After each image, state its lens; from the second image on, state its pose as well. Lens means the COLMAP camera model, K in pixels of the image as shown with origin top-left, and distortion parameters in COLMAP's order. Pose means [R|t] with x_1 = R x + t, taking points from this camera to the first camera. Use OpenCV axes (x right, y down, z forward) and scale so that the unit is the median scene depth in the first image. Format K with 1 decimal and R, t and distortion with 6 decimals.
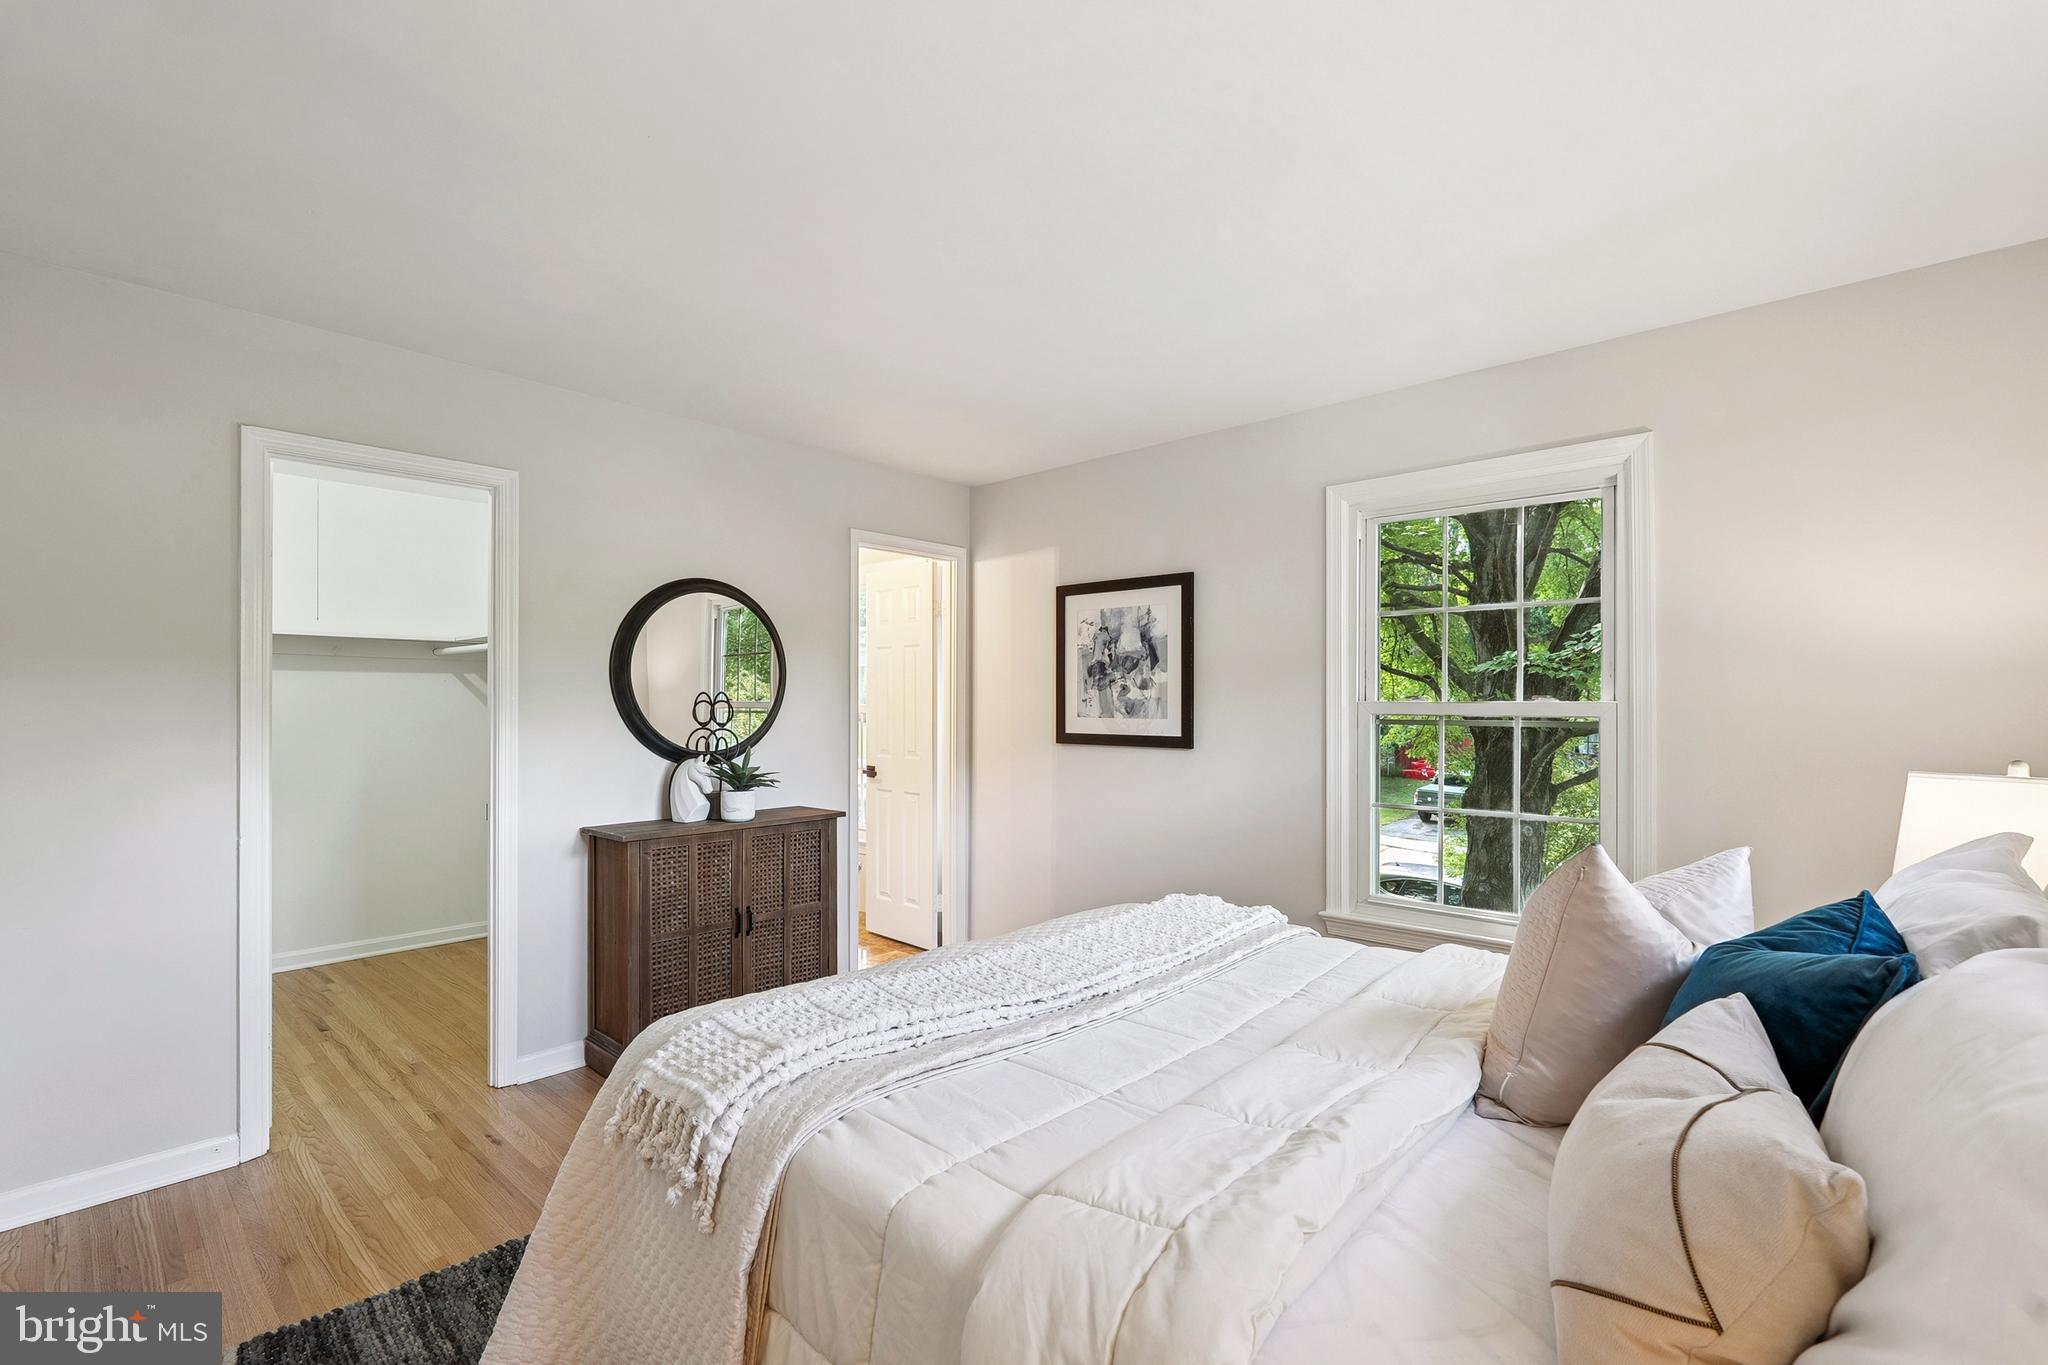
lens RADIAL K [[907.2, 0, 1031.6], [0, 907.2, 694.8], [0, 0, 1]] dist [-0.003121, 0.000069]
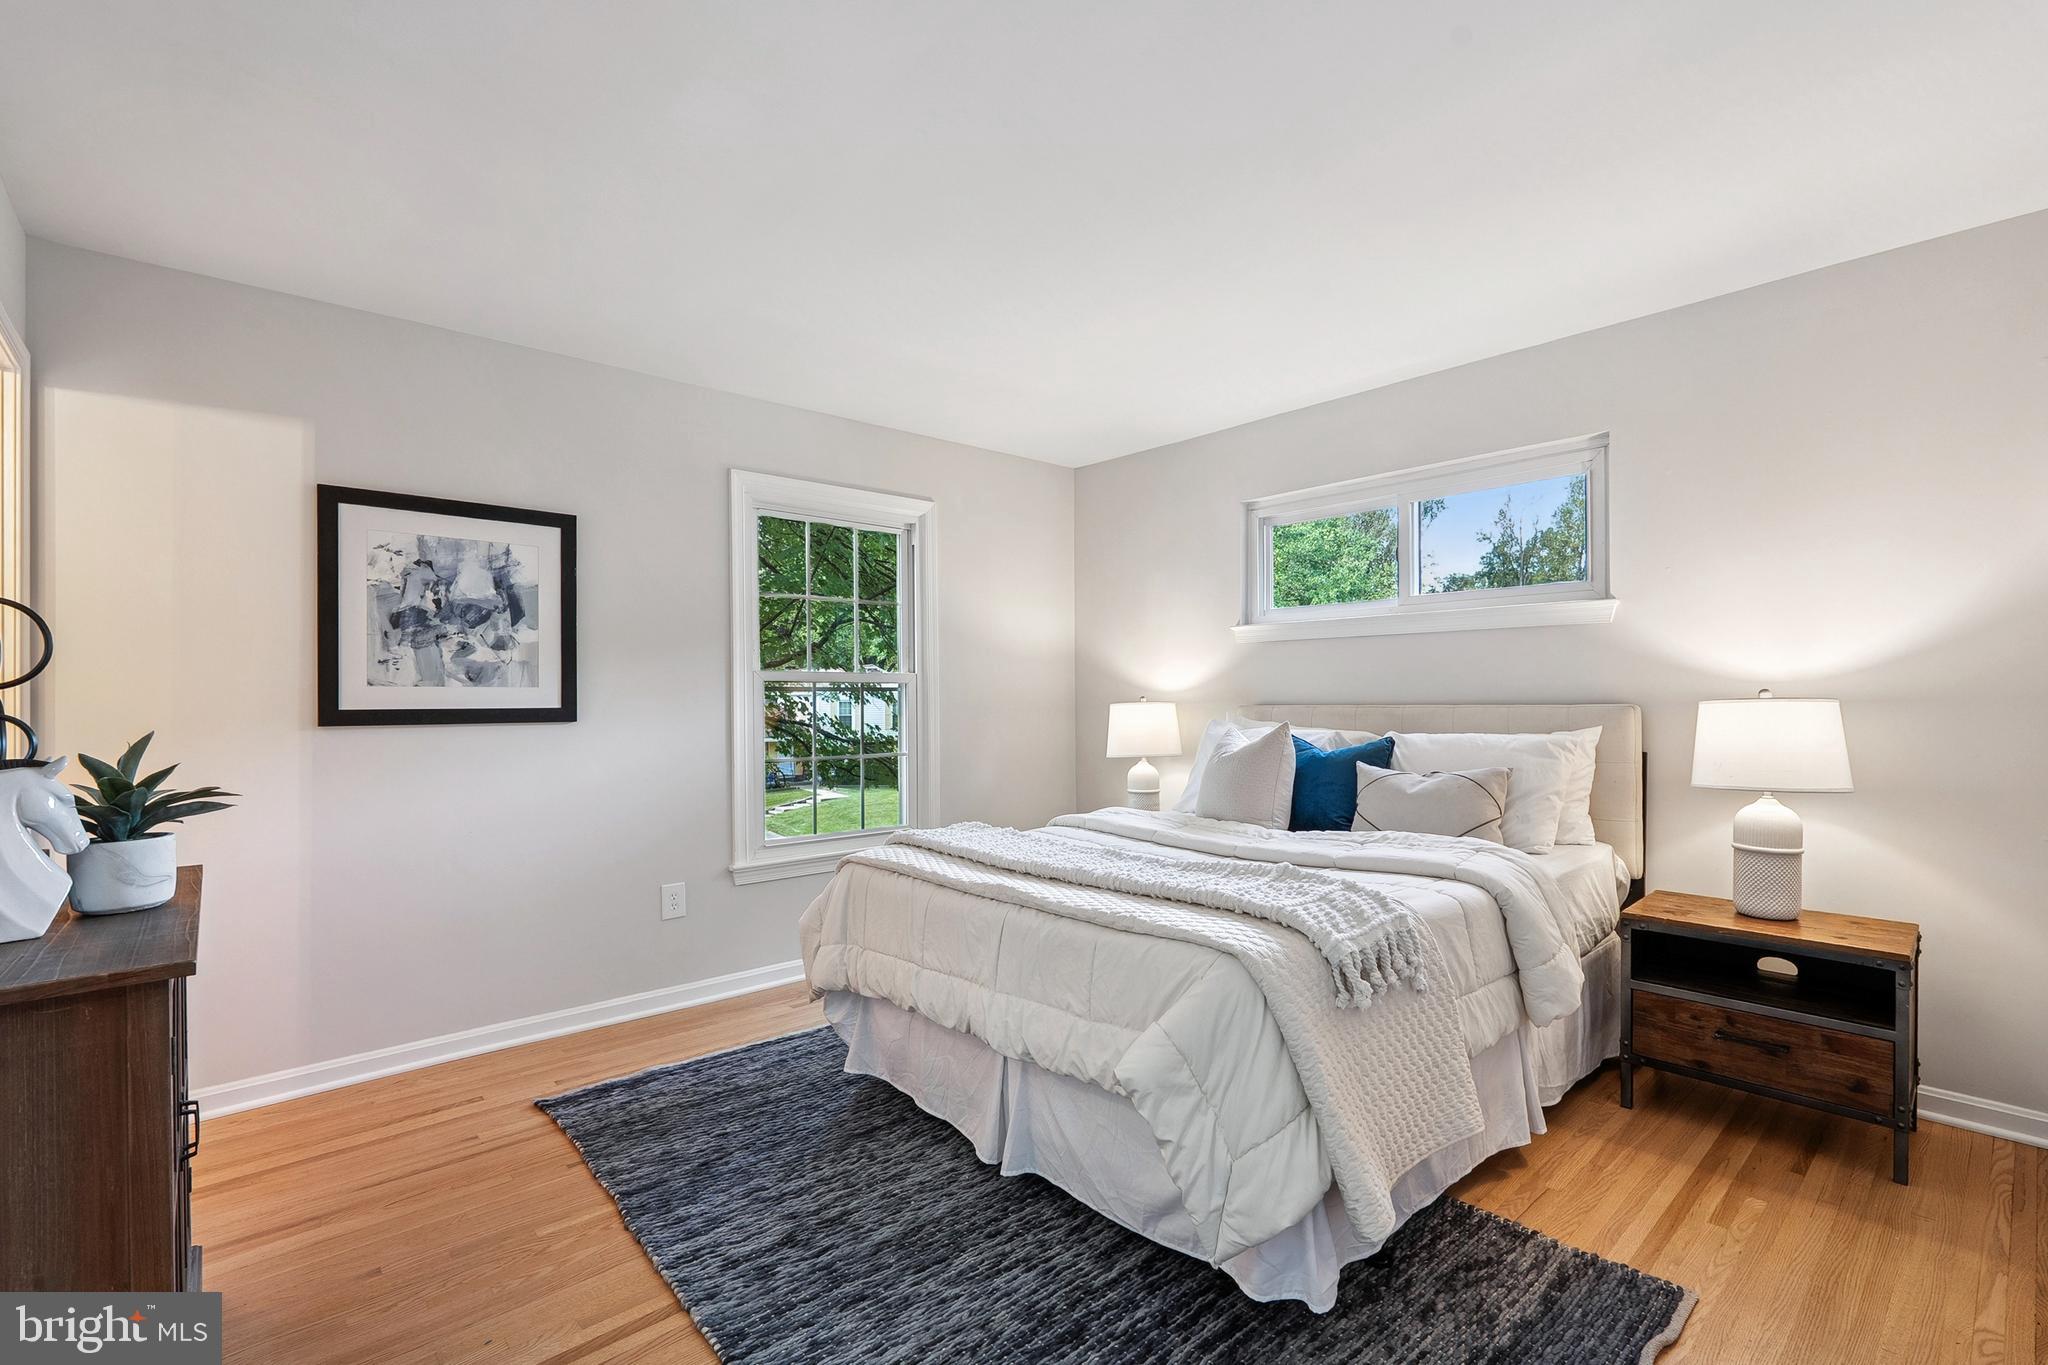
lens RADIAL K [[907.2, 0, 1033.8], [0, 907.2, 691.9], [0, 0, 1]] dist [-0.003121, 0.000069]
pose [[0.115056, 0.001928, 0.993357, -0.592397], [-0.007301, 0.999973, -0.001095, 0.027563], [-0.993332, -0.007126, 0.115067, 0.445029]]
